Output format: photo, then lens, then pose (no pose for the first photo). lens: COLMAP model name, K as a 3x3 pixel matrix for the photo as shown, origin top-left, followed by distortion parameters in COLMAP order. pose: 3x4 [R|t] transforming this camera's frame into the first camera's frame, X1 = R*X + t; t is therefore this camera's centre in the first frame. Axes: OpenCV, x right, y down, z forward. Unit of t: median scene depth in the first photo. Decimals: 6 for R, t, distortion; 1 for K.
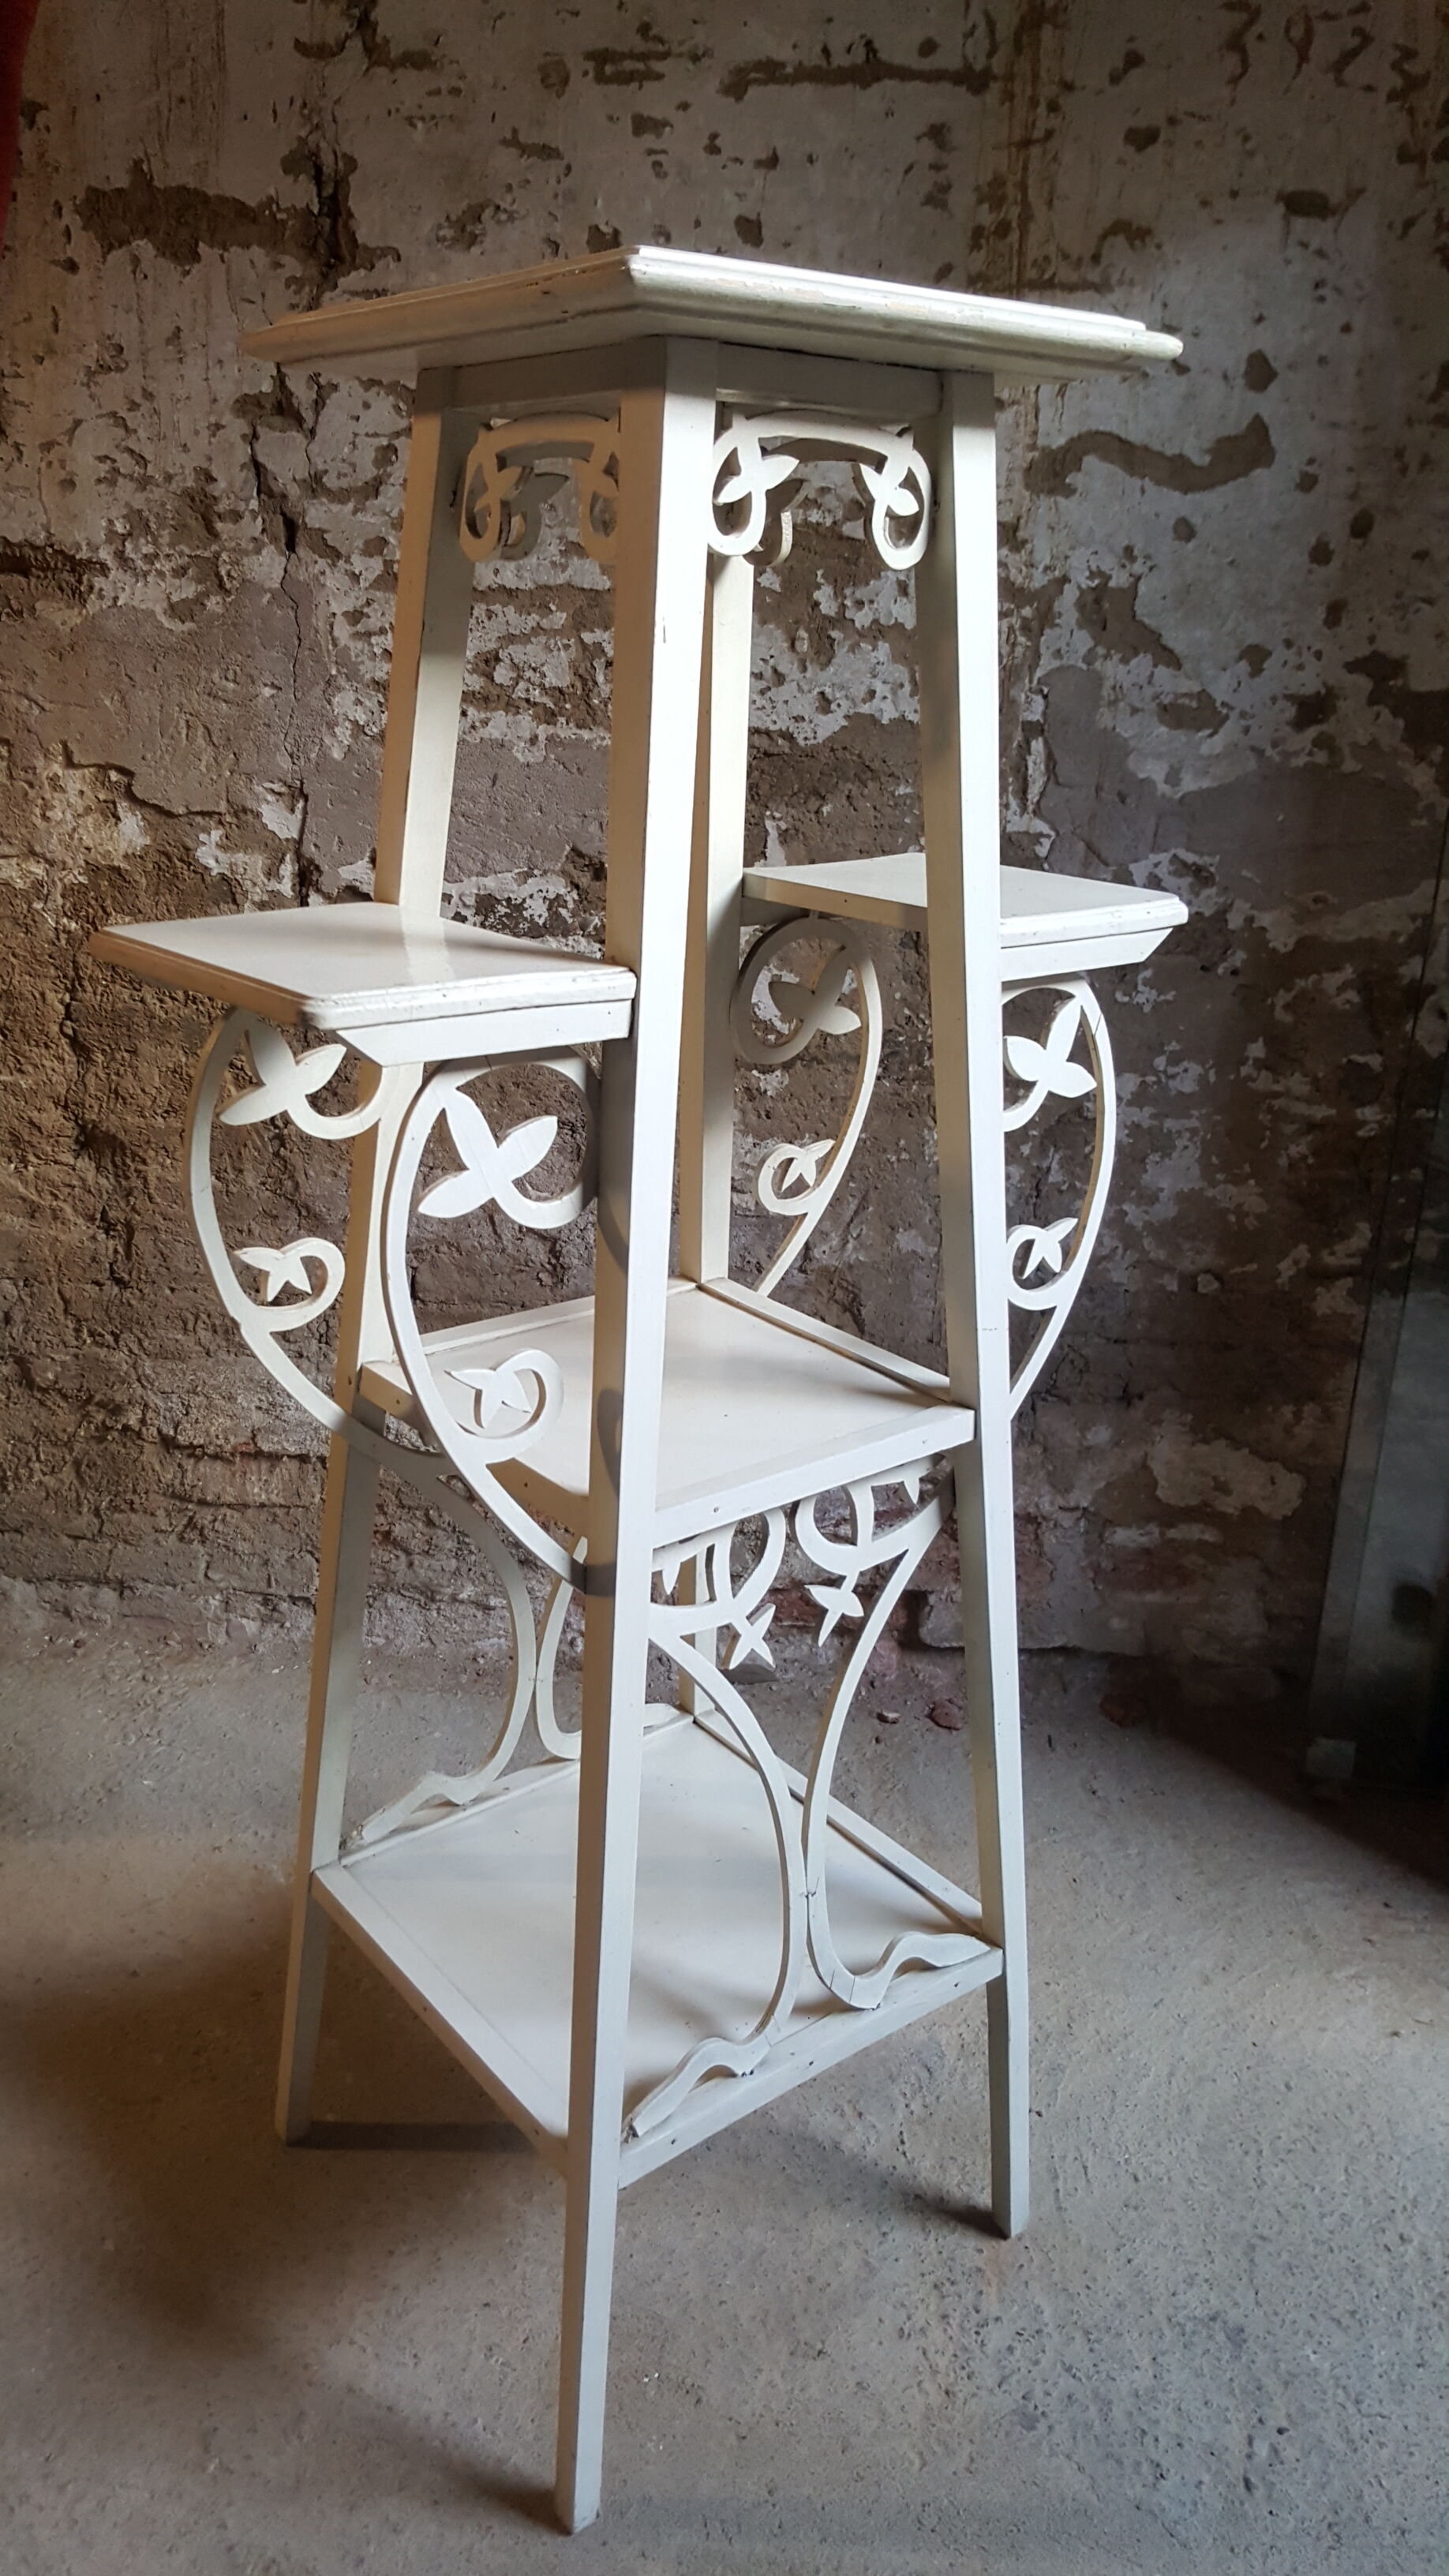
lens RADIAL K [[1972.0, 0, 654.4], [0, 1972.0, 1305.5], [0, 0, 1]] dist [0.178737, -0.369245]
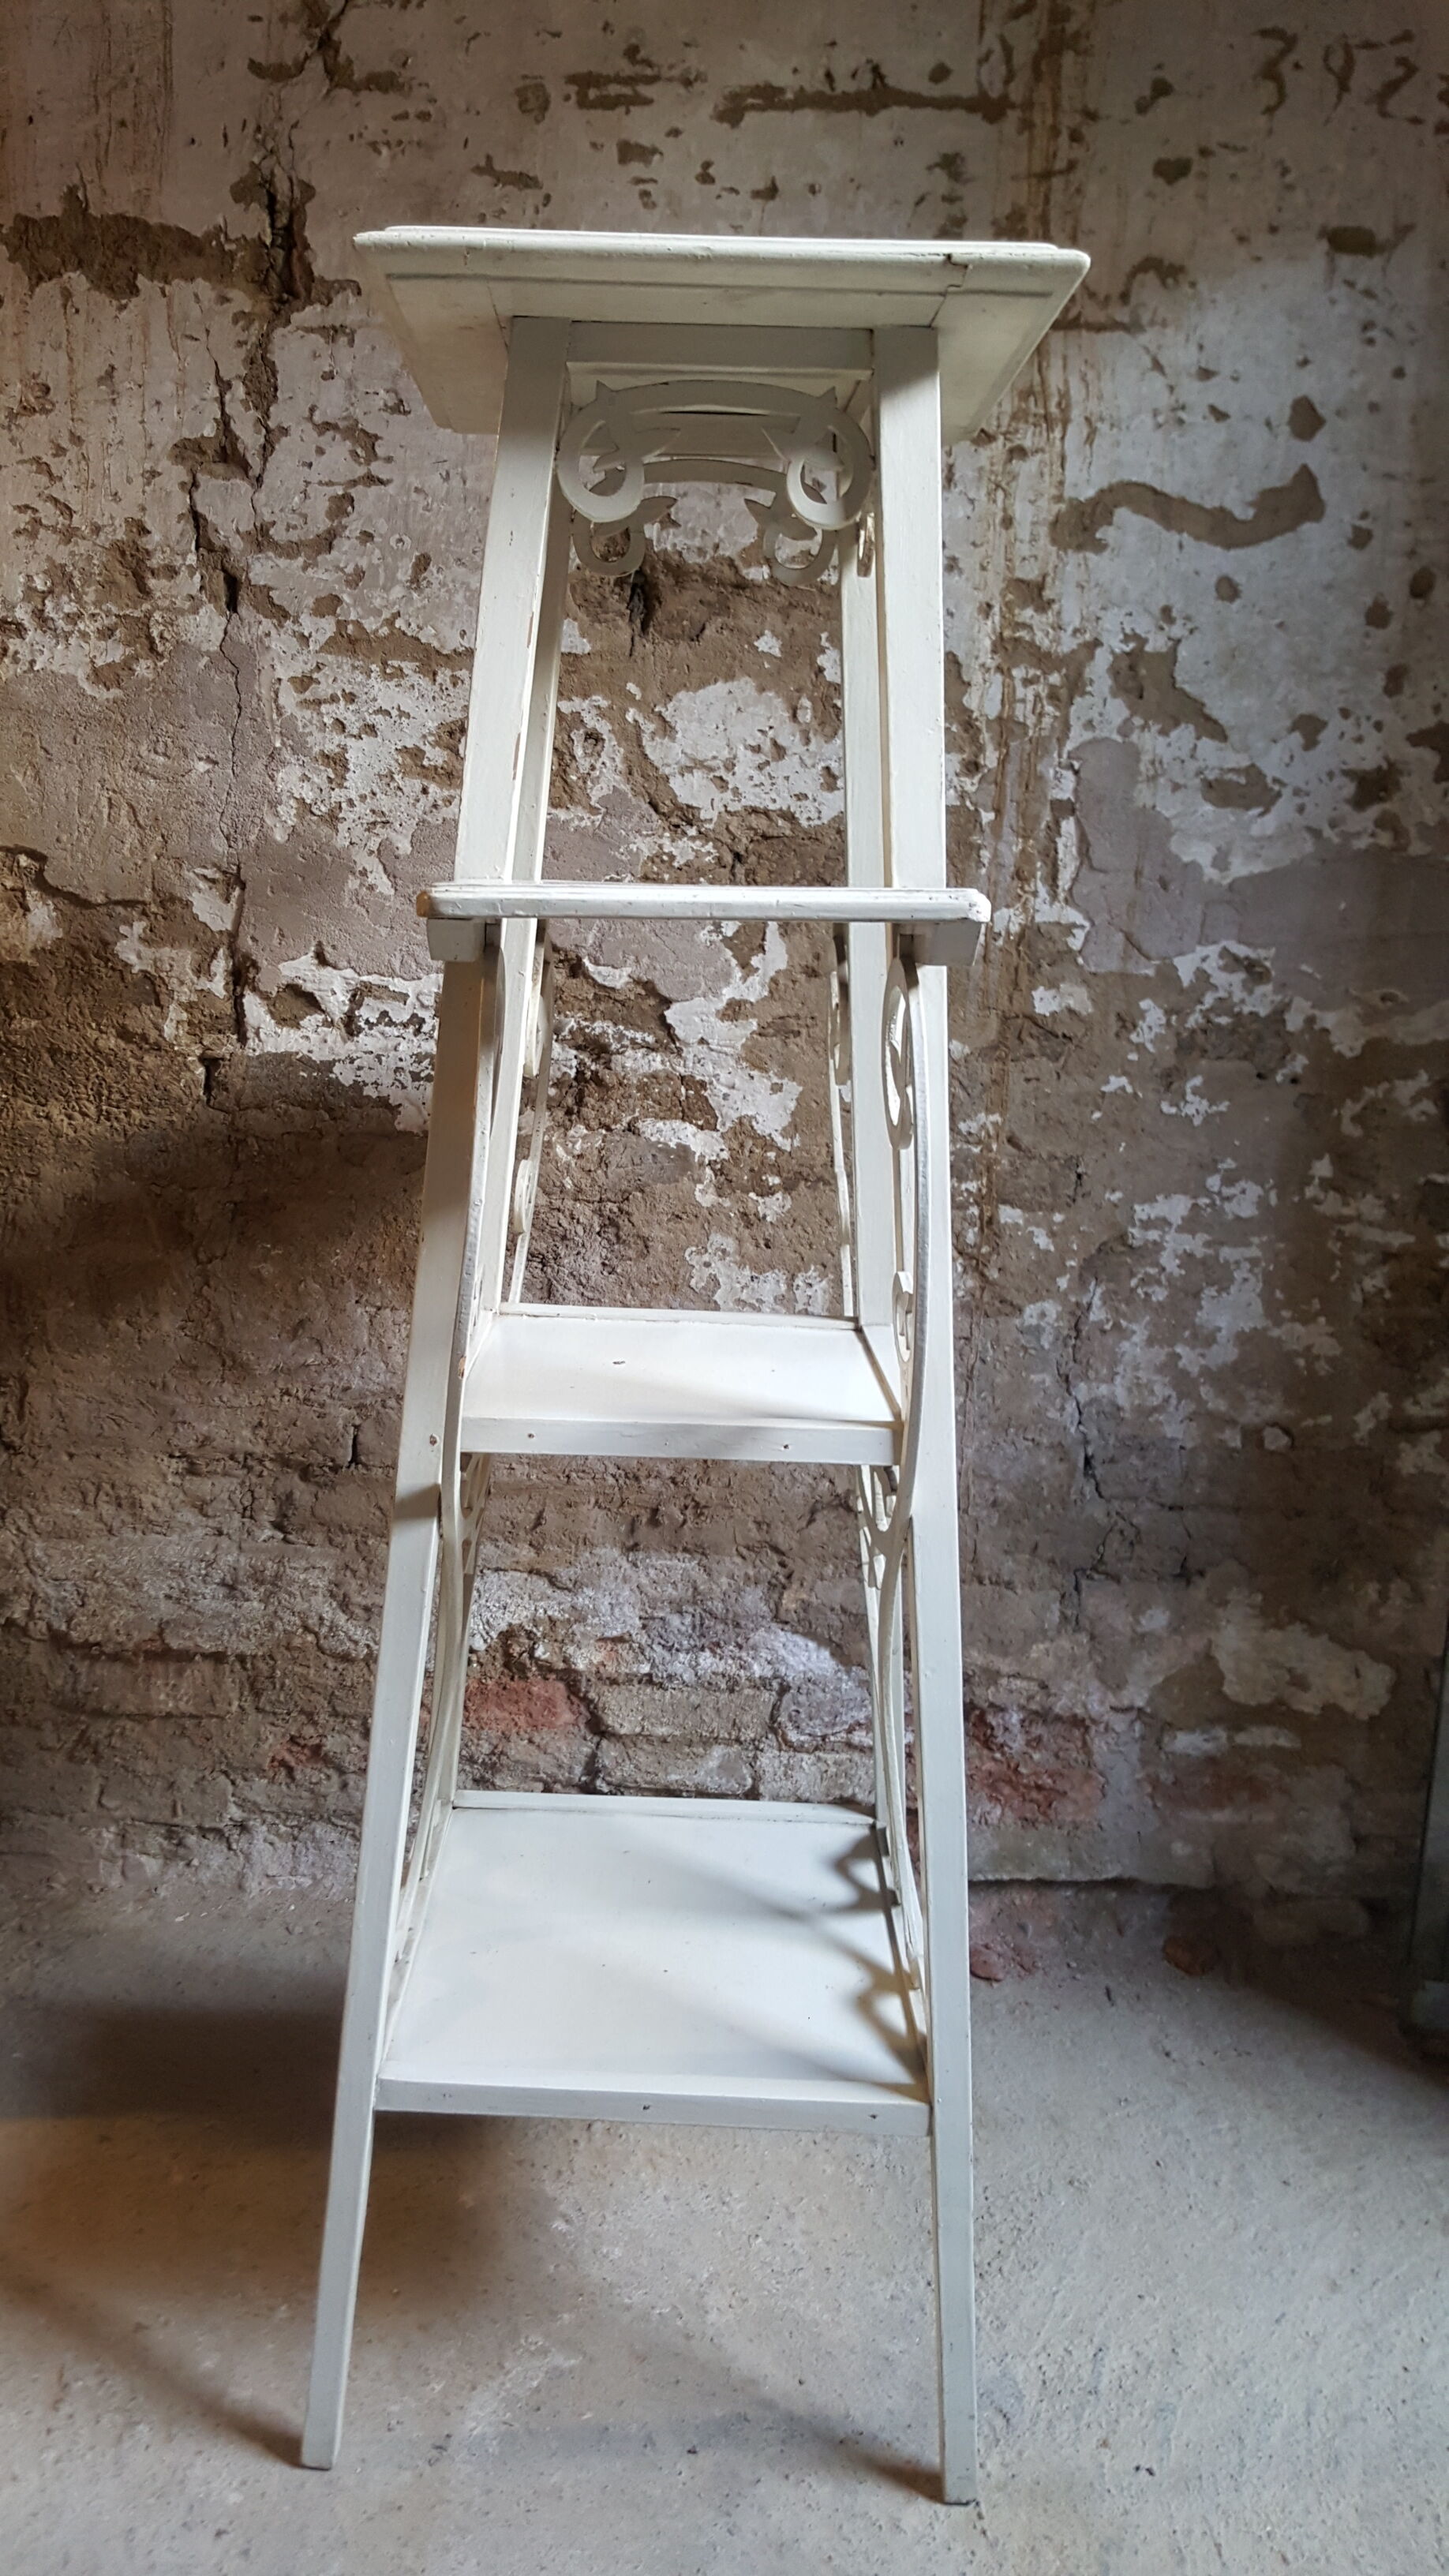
lens RADIAL K [[1972.0, 0, 654.4], [0, 1972.0, 1305.5], [0, 0, 1]] dist [0.178737, -0.369245]
pose [[0.999450, -0.000474, 0.033171, -0.022957], [0.005006, 0.990603, -0.136679, 0.053112], [-0.032794, 0.136770, 0.990060, 0.151222]]
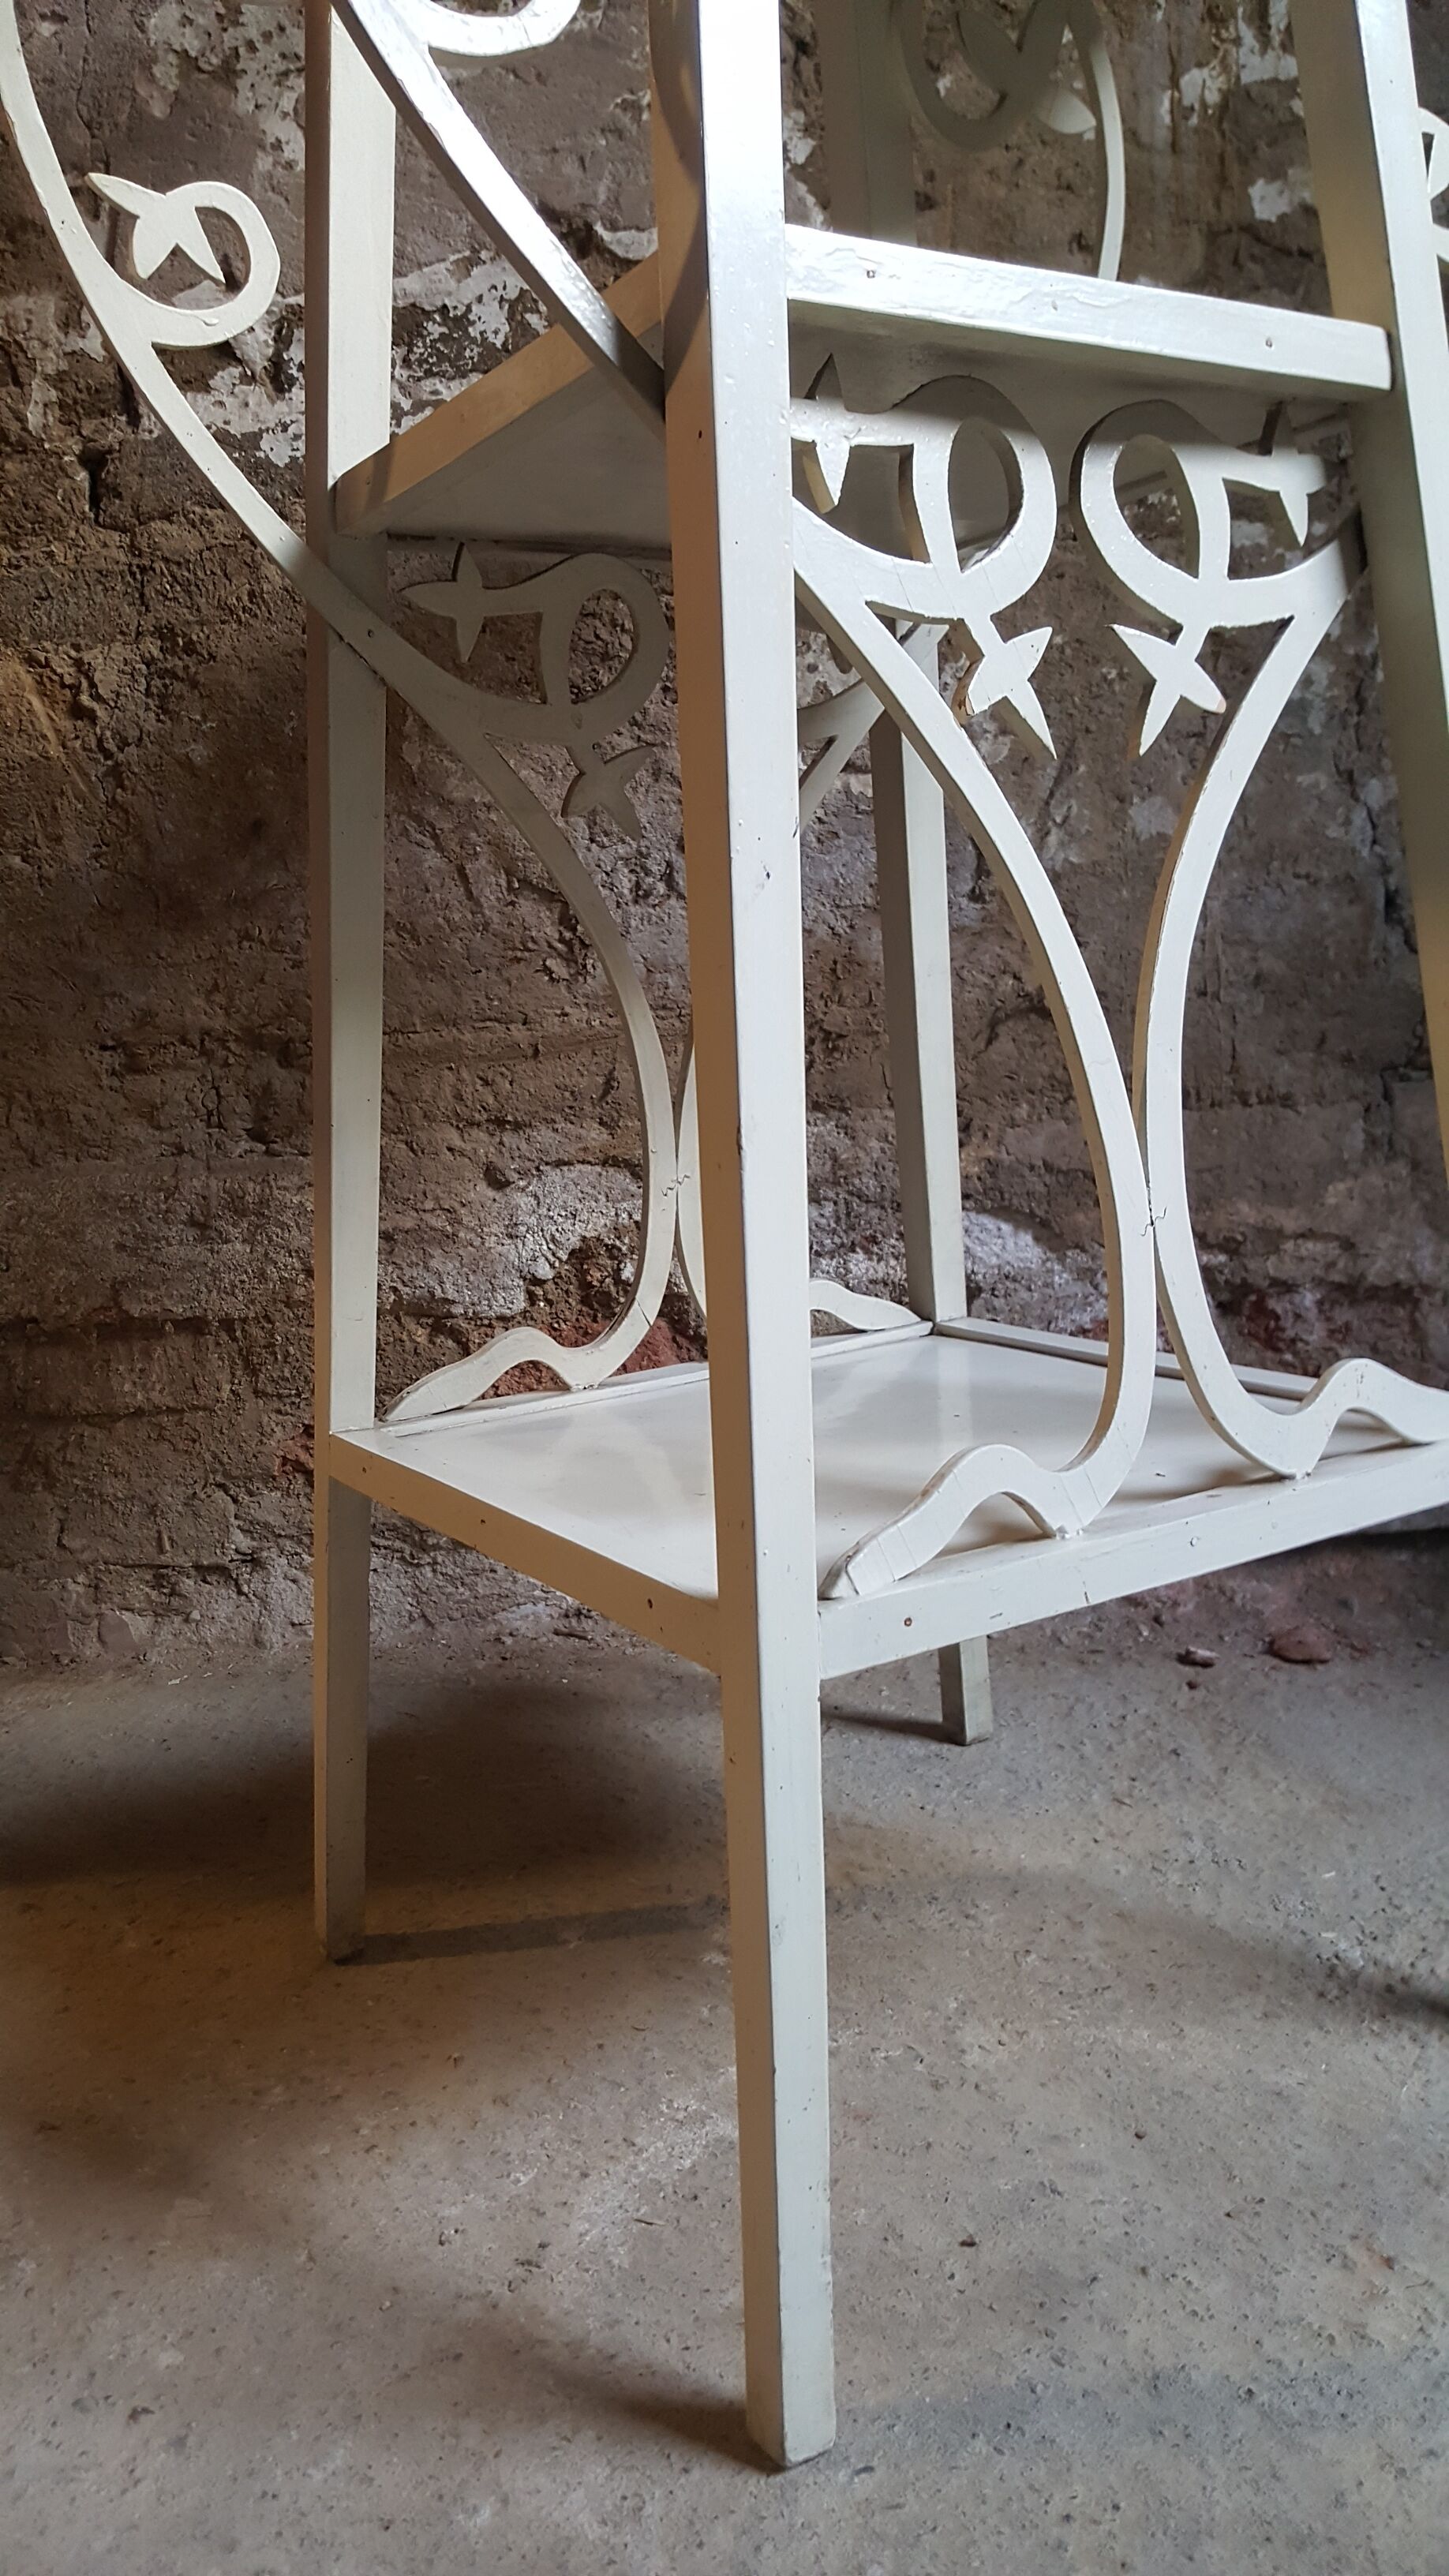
lens RADIAL K [[1960.7, 0, 648.7], [0, 1960.7, 1332.6], [0, 0, 1]] dist [0.139943, -0.258440]
pose [[0.995560, -0.090279, -0.026632, -0.023056], [0.084599, 0.982272, -0.167289, 0.227205], [0.041262, 0.164293, 0.985548, 0.461144]]
